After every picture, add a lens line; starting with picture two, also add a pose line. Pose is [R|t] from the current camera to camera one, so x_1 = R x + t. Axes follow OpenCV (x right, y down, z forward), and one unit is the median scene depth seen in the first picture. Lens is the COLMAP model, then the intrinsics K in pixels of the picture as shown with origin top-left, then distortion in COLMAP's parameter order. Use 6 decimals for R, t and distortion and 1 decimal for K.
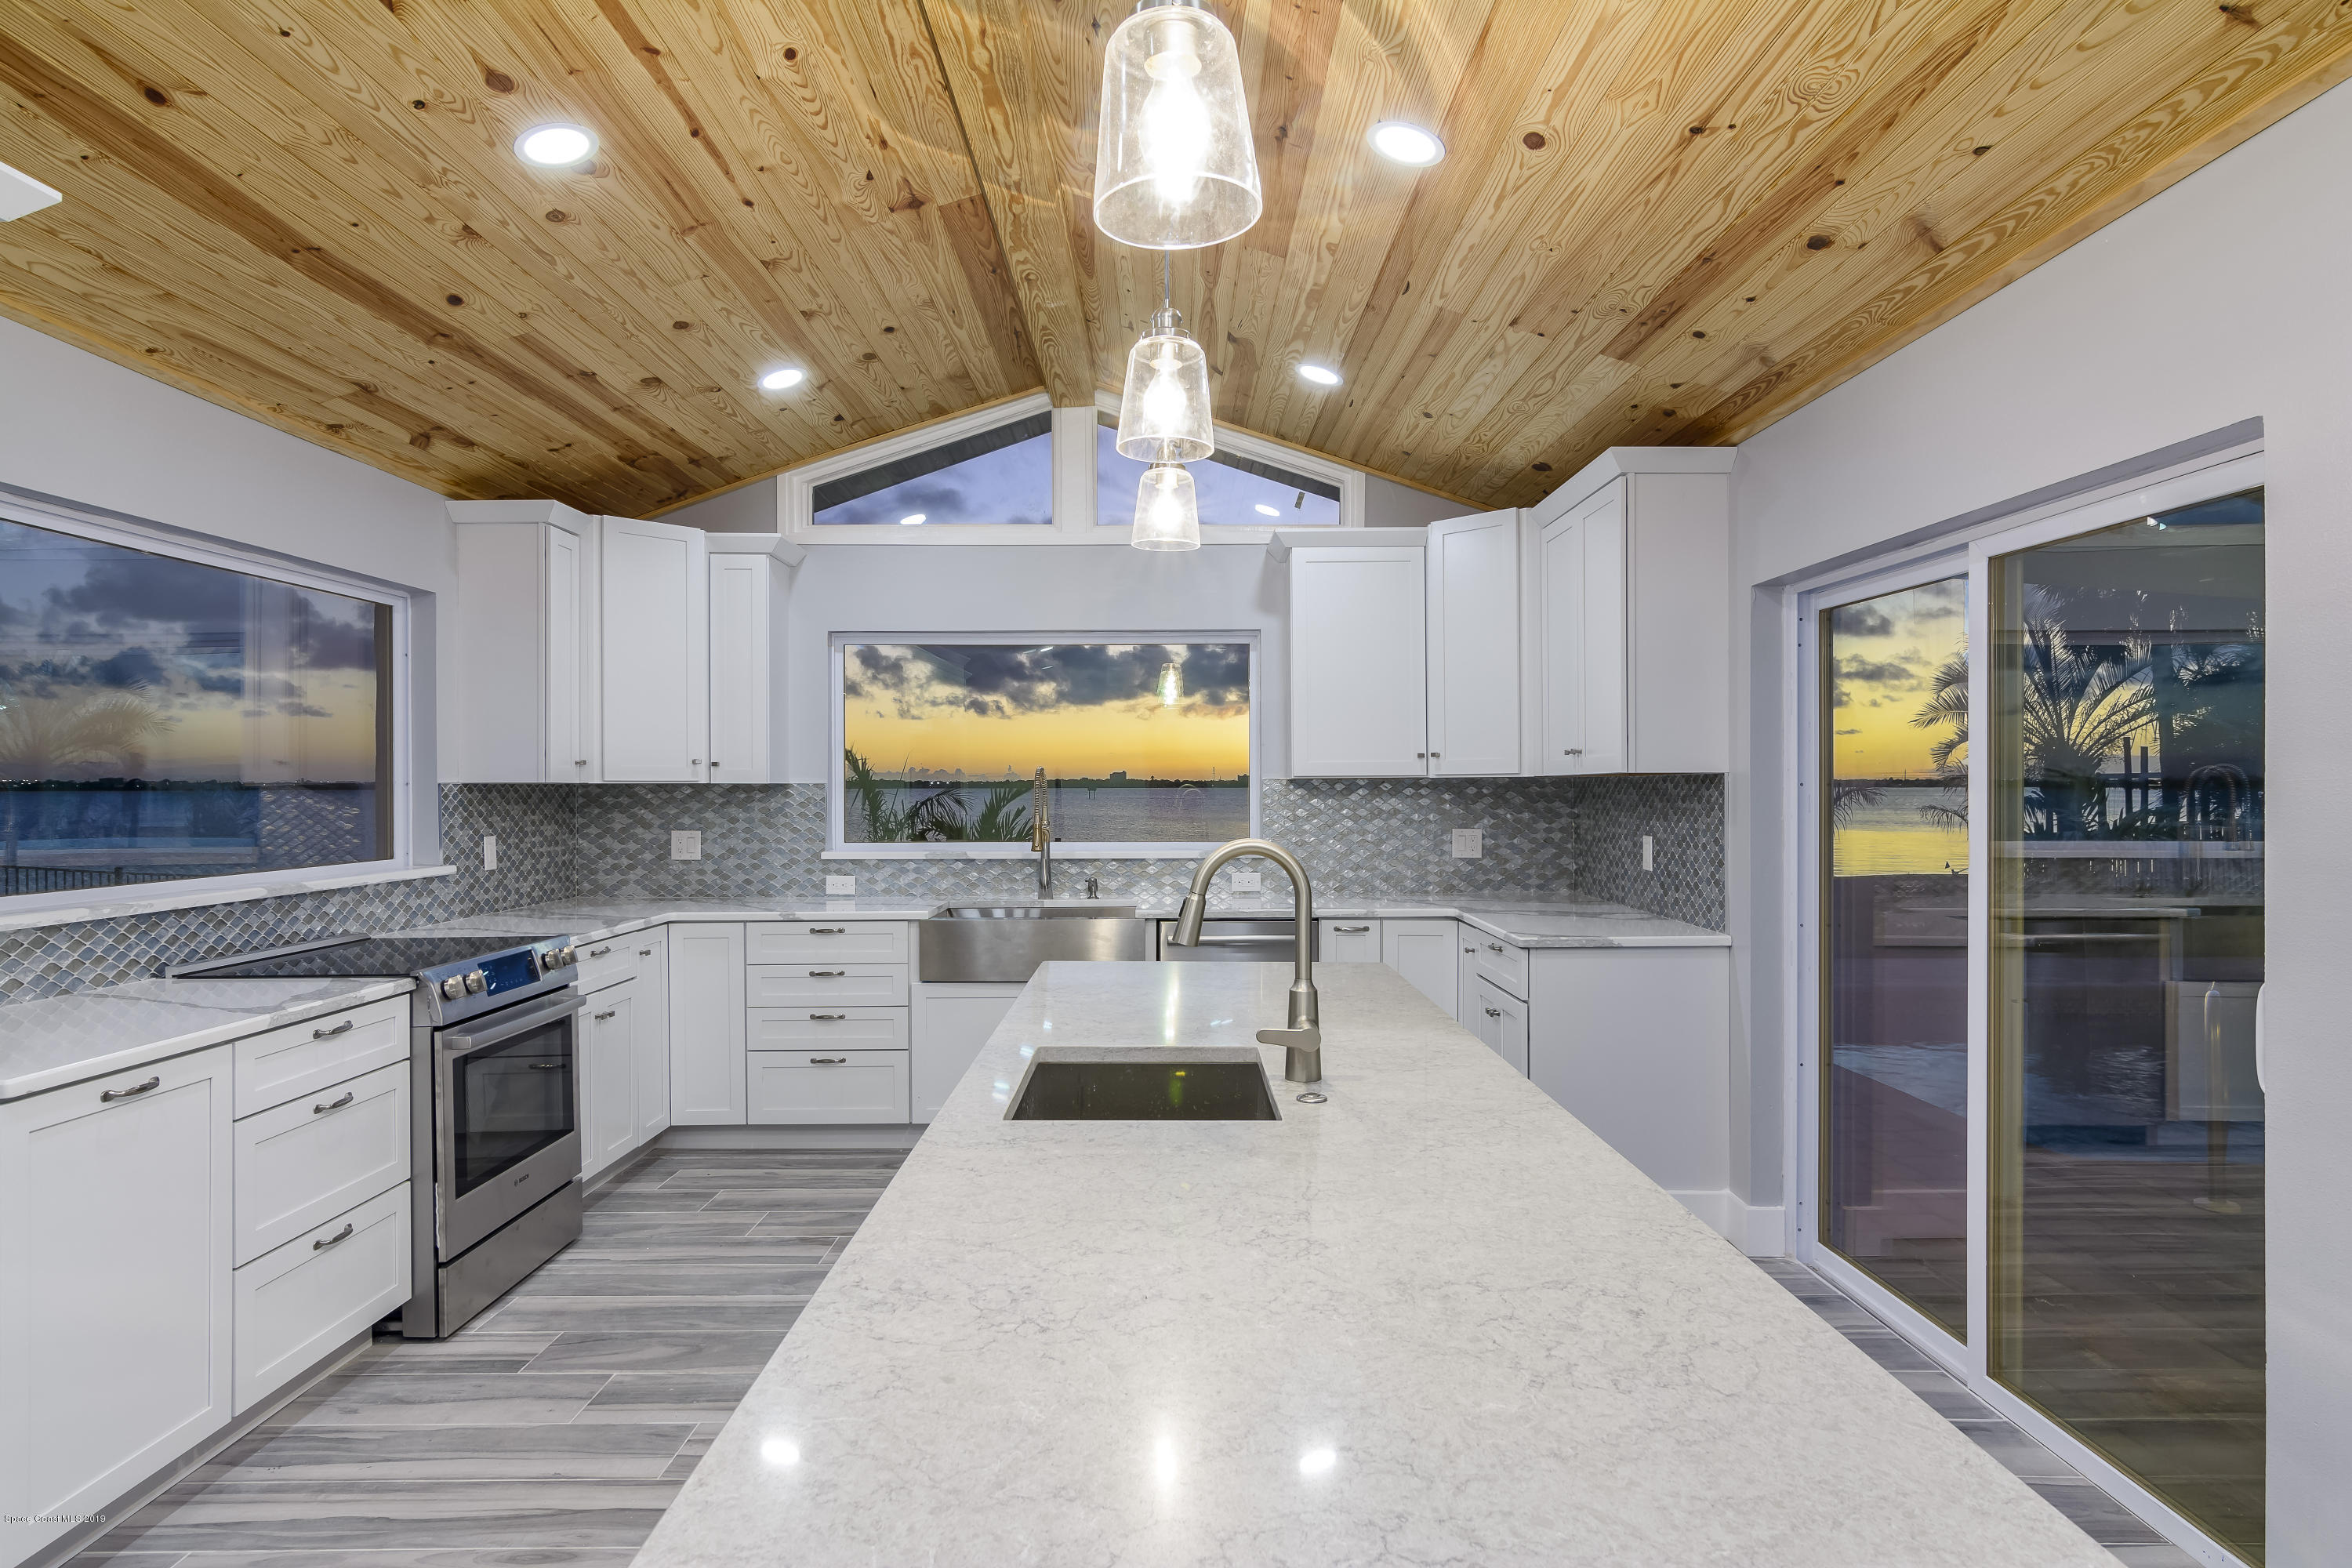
lens RADIAL K [[1185.9, 0, 1172.4], [0, 1185.9, 792.6], [0, 0, 1]] dist [-0.003077, 0.000079]
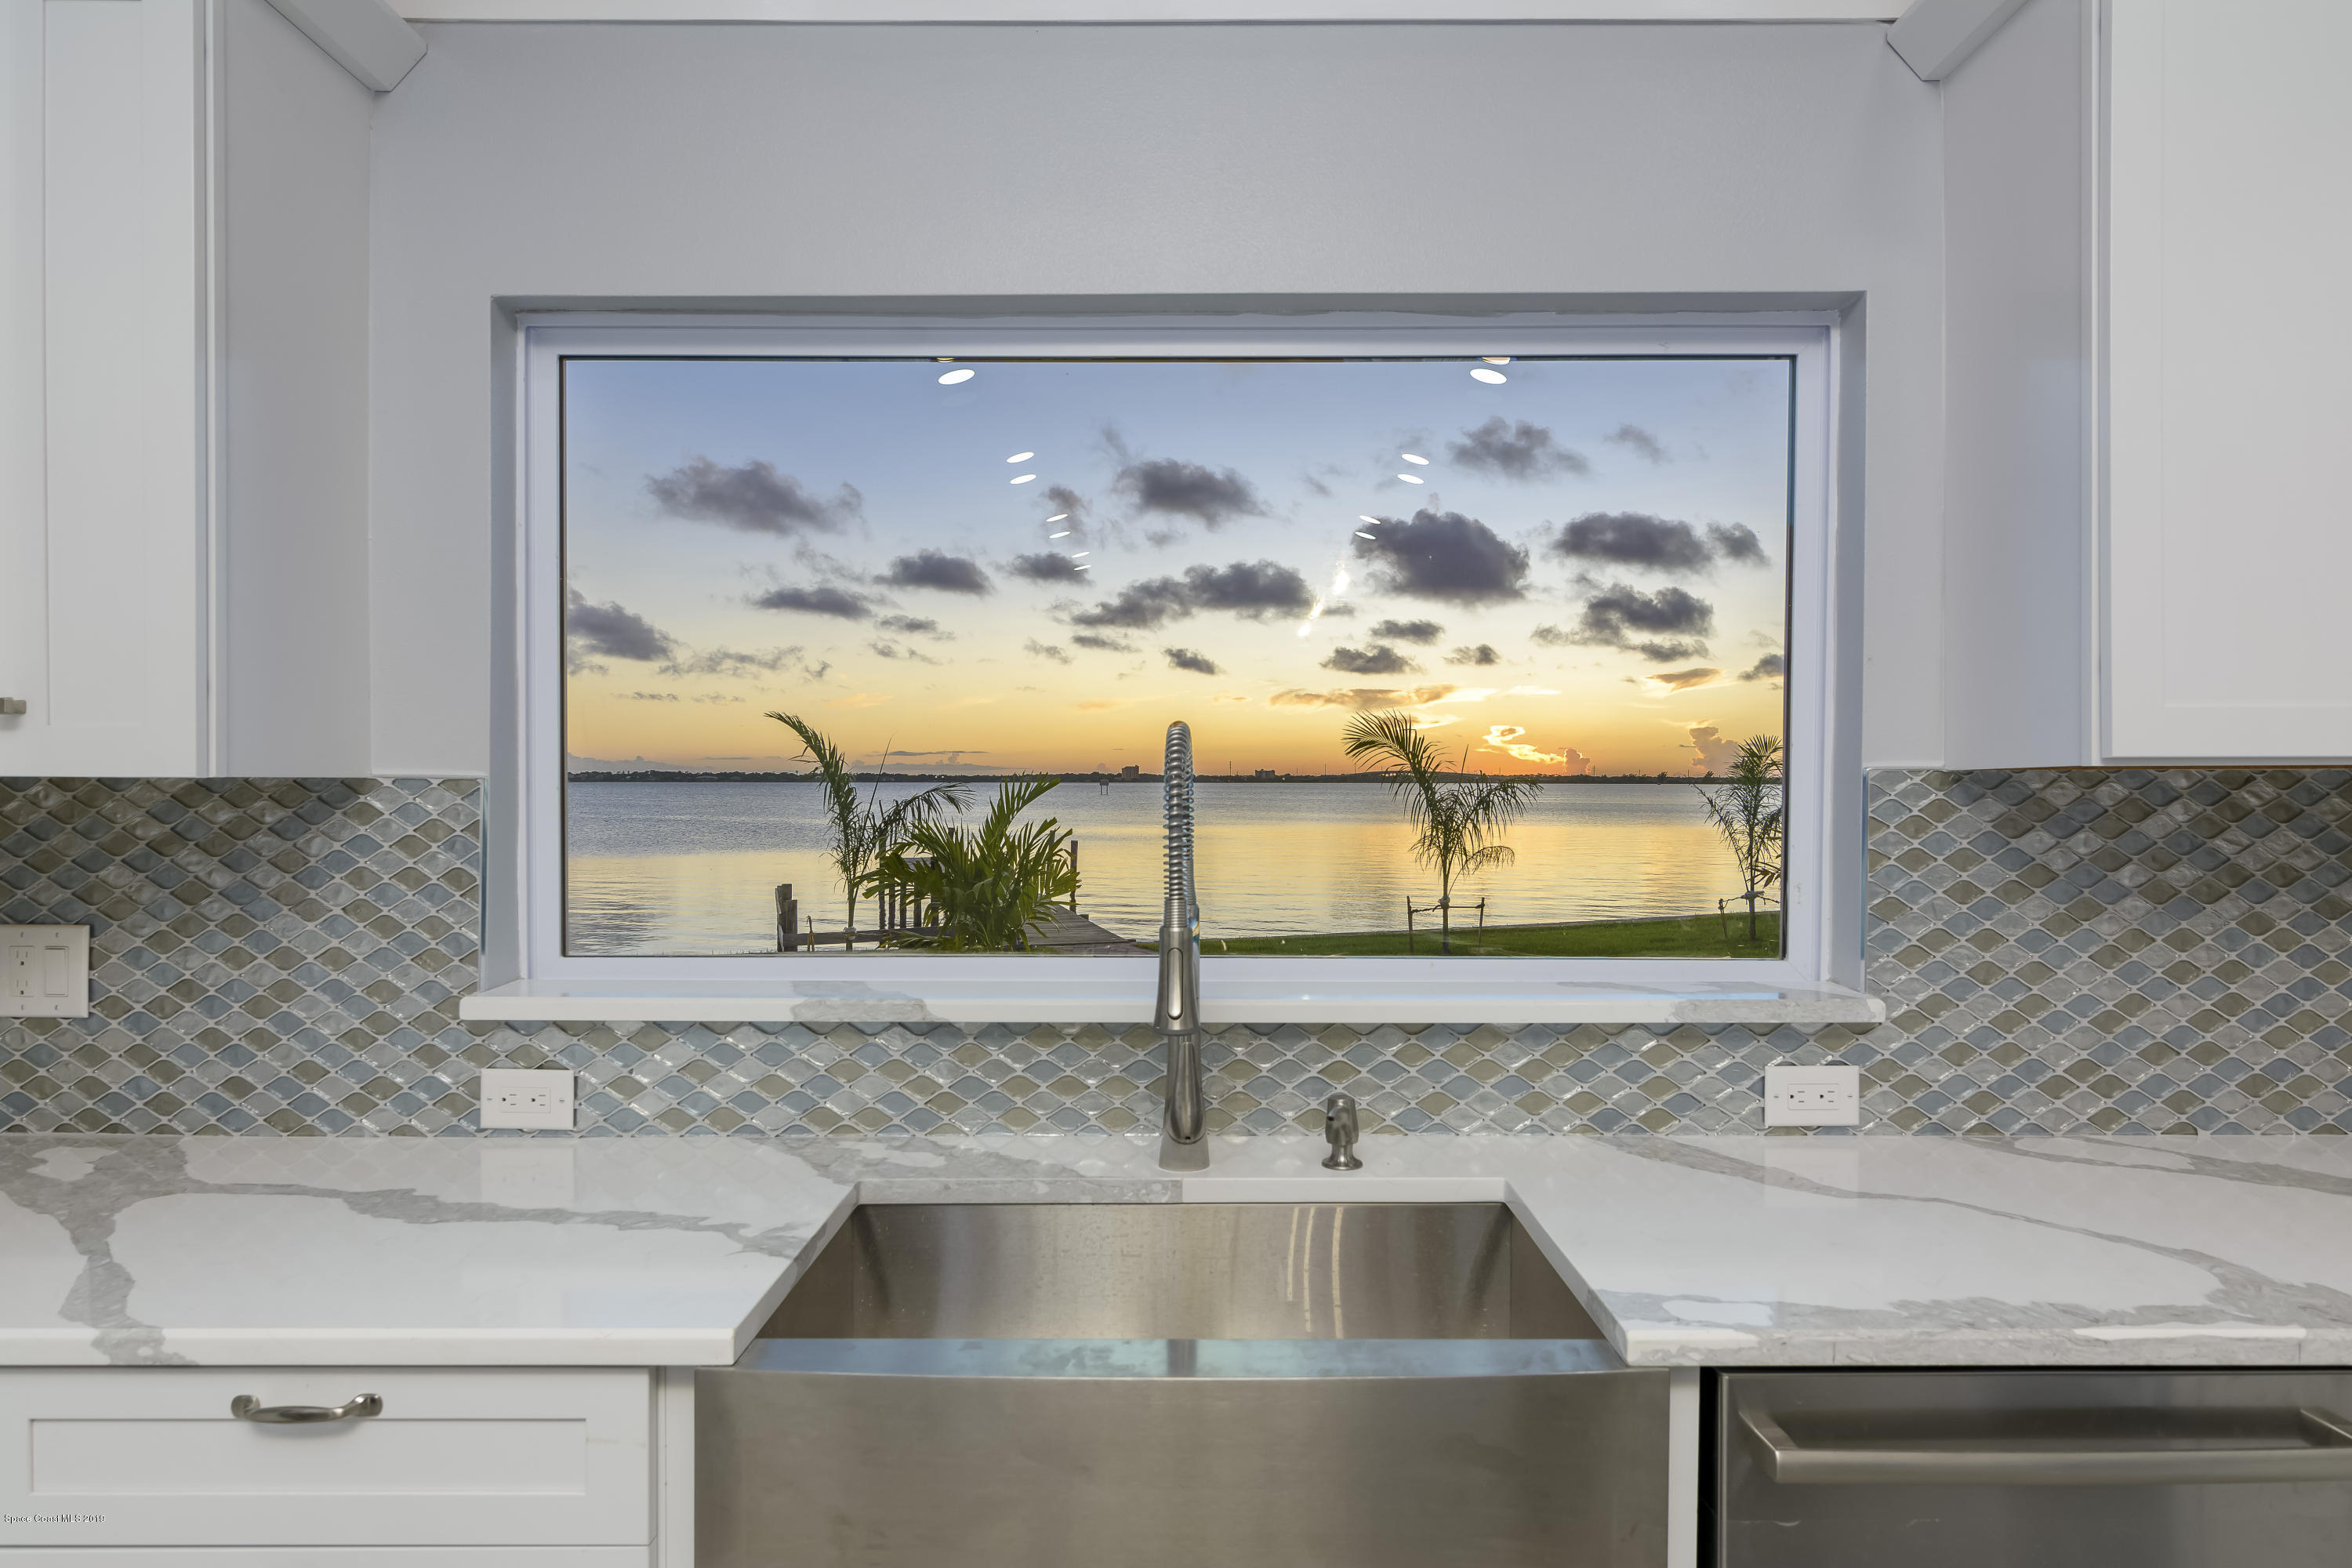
lens RADIAL K [[1185.9, 0, 1183.1], [0, 1185.9, 782.1], [0, 0, 1]] dist [-0.003077, 0.000079]
pose [[0.999990, 0.003664, 0.002509, -0.105667], [-0.003653, 0.999984, -0.004349, -0.005935], [-0.002525, 0.004339, 0.999987, 0.682289]]
